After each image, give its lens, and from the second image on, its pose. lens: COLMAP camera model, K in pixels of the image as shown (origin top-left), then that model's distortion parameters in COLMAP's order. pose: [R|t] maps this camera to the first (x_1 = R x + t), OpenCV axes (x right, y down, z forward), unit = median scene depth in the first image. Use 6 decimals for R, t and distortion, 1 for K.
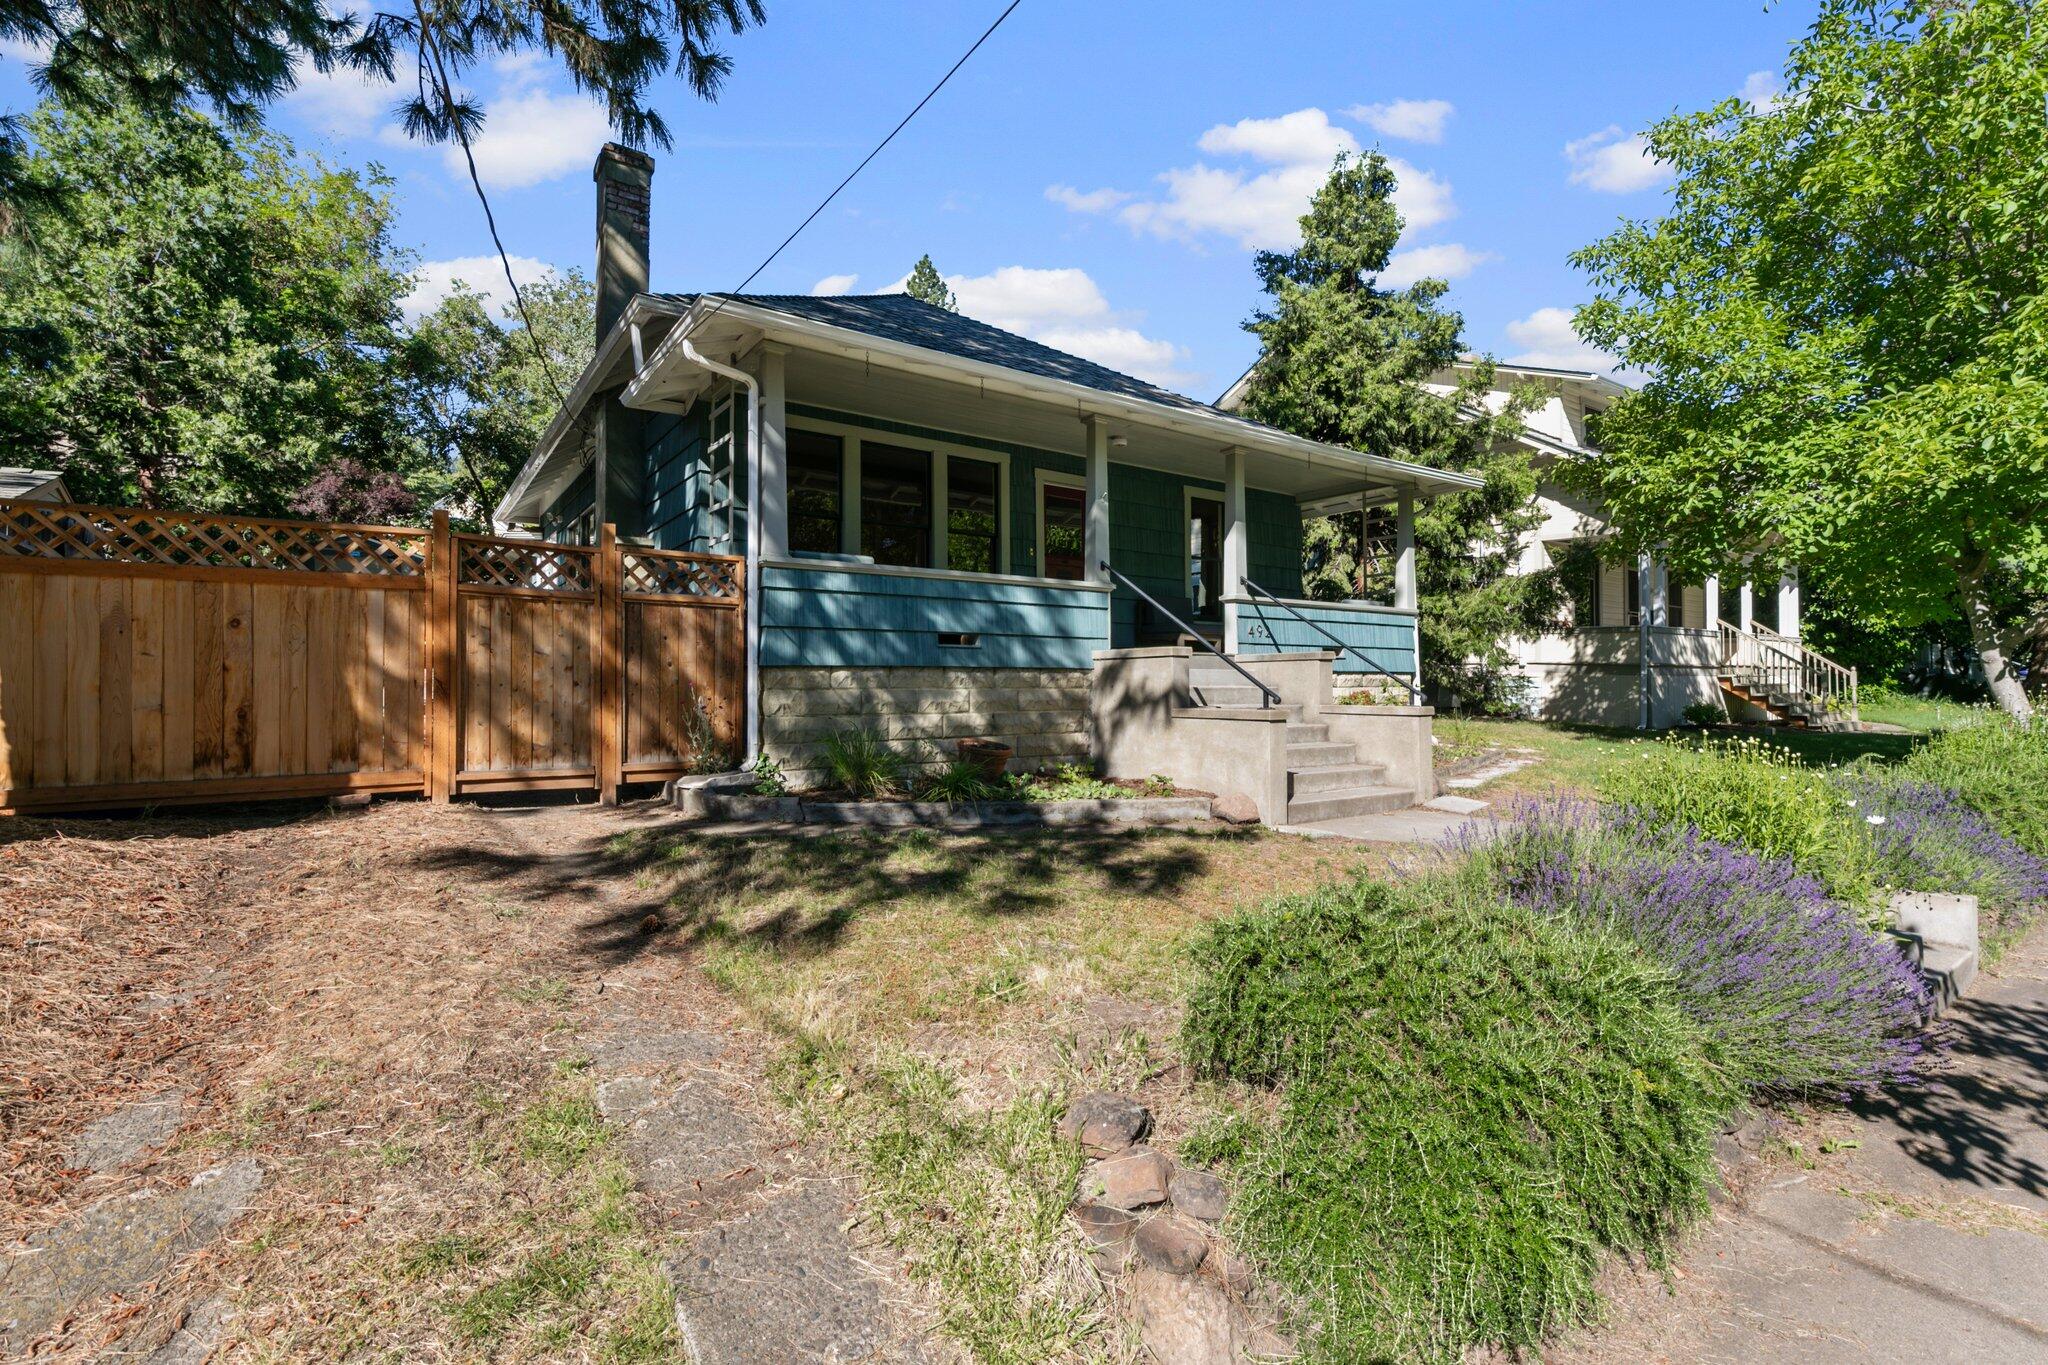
lens RADIAL K [[907.7, 0, 1024.0], [0, 907.7, 682.5], [0, 0, 1]] dist [-0.000085, 0.000190]
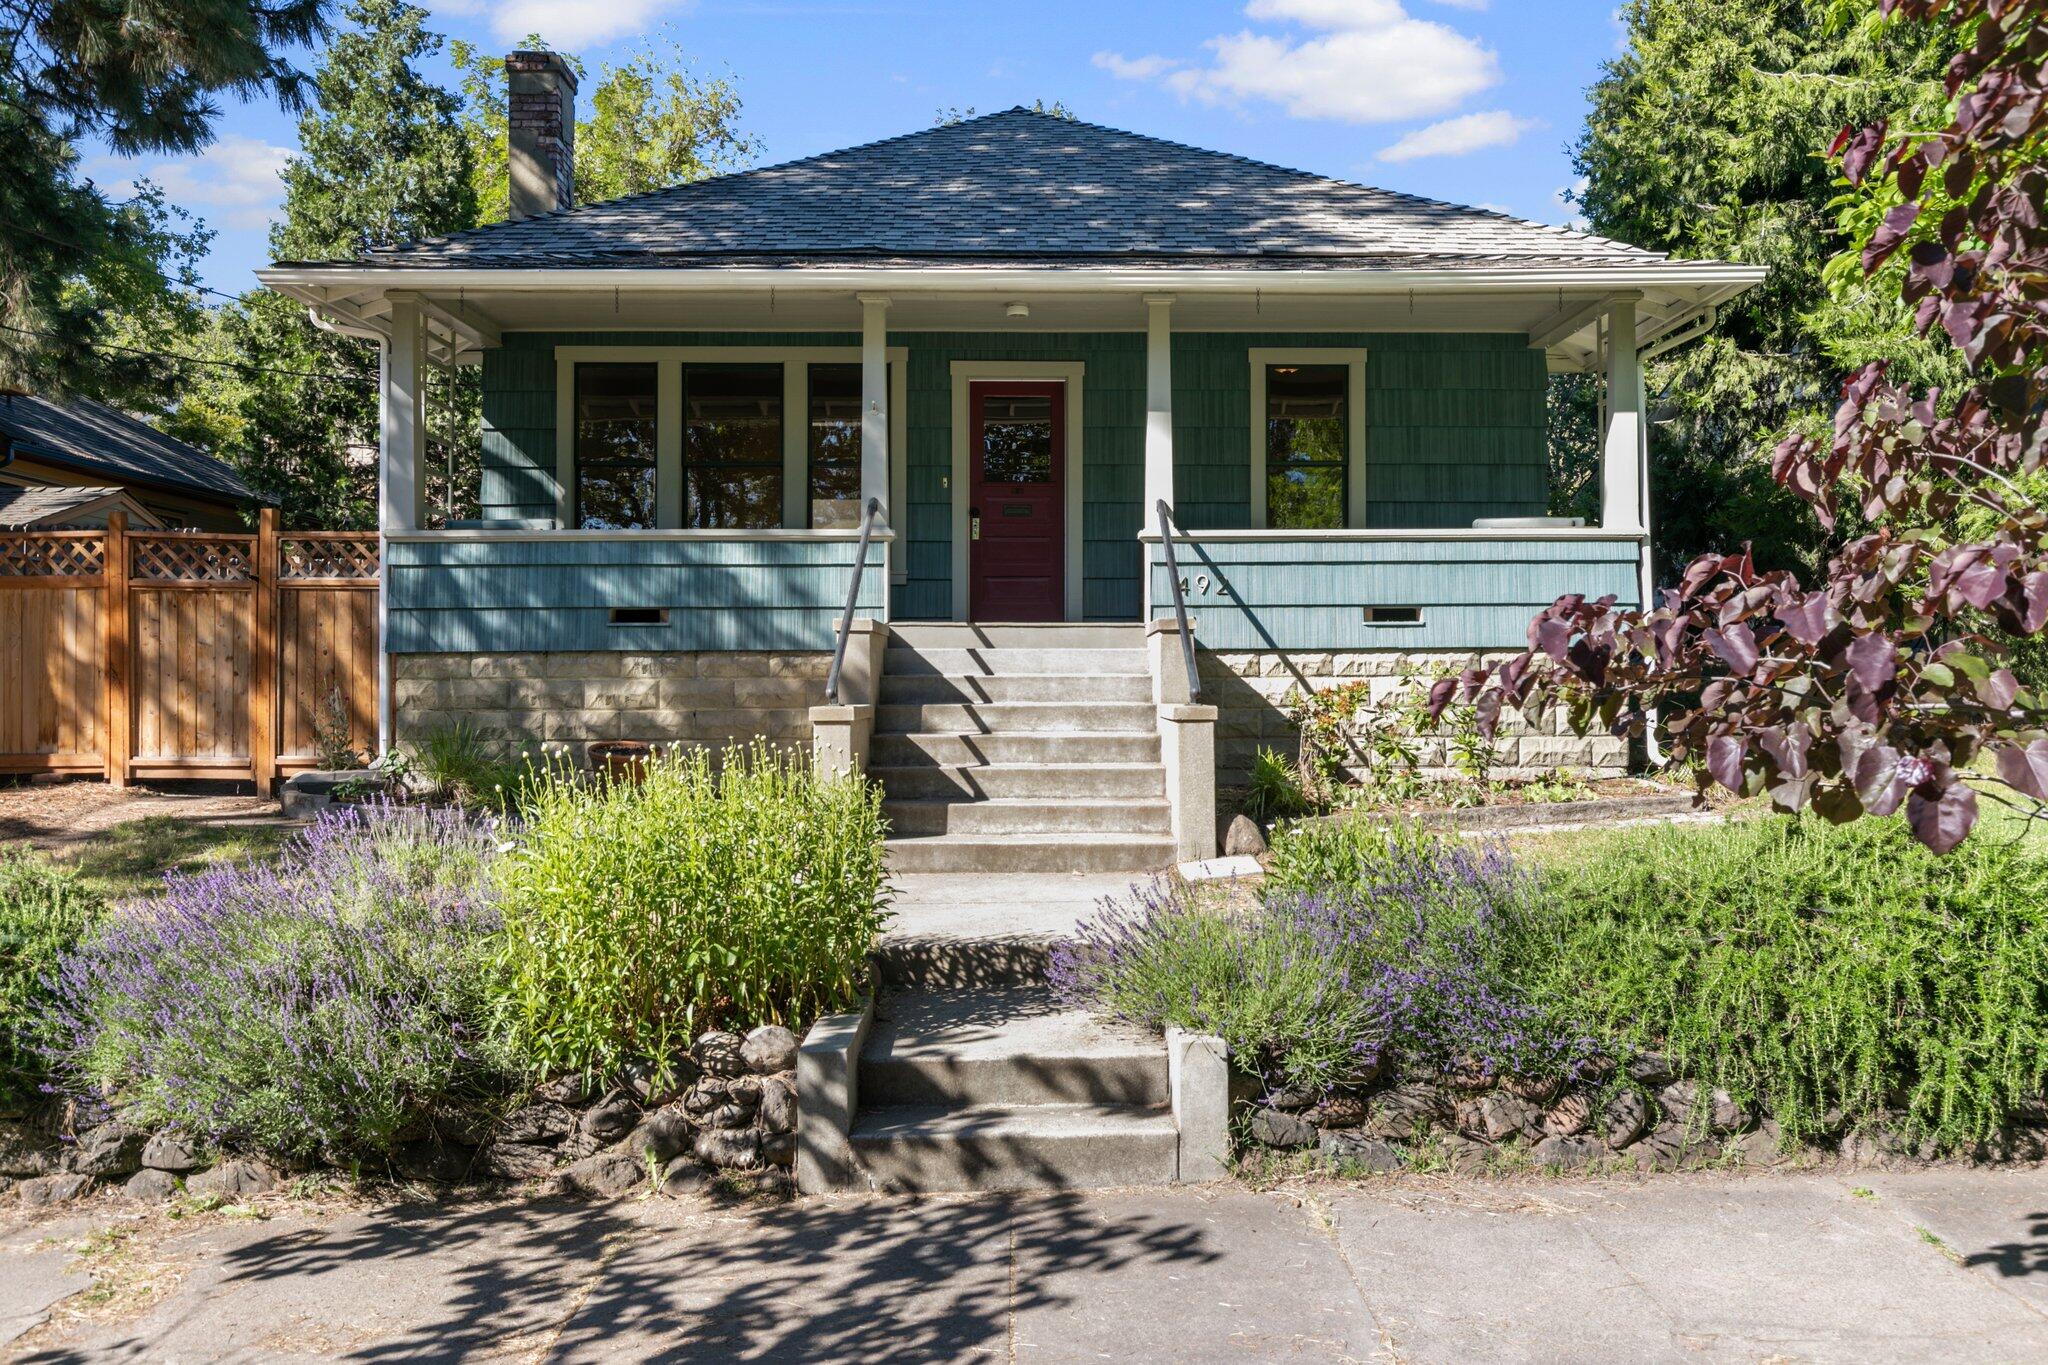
lens RADIAL K [[1529.4, 0, 1024.1], [0, 1529.4, 628.8], [0, 0, 1]] dist [0.002587, -0.000840]
pose [[0.831674, -0.019403, -0.554924, 1.134484], [0.000619, 0.999421, -0.034018, 0.012379], [0.555263, 0.027948, 0.831205, 0.107809]]
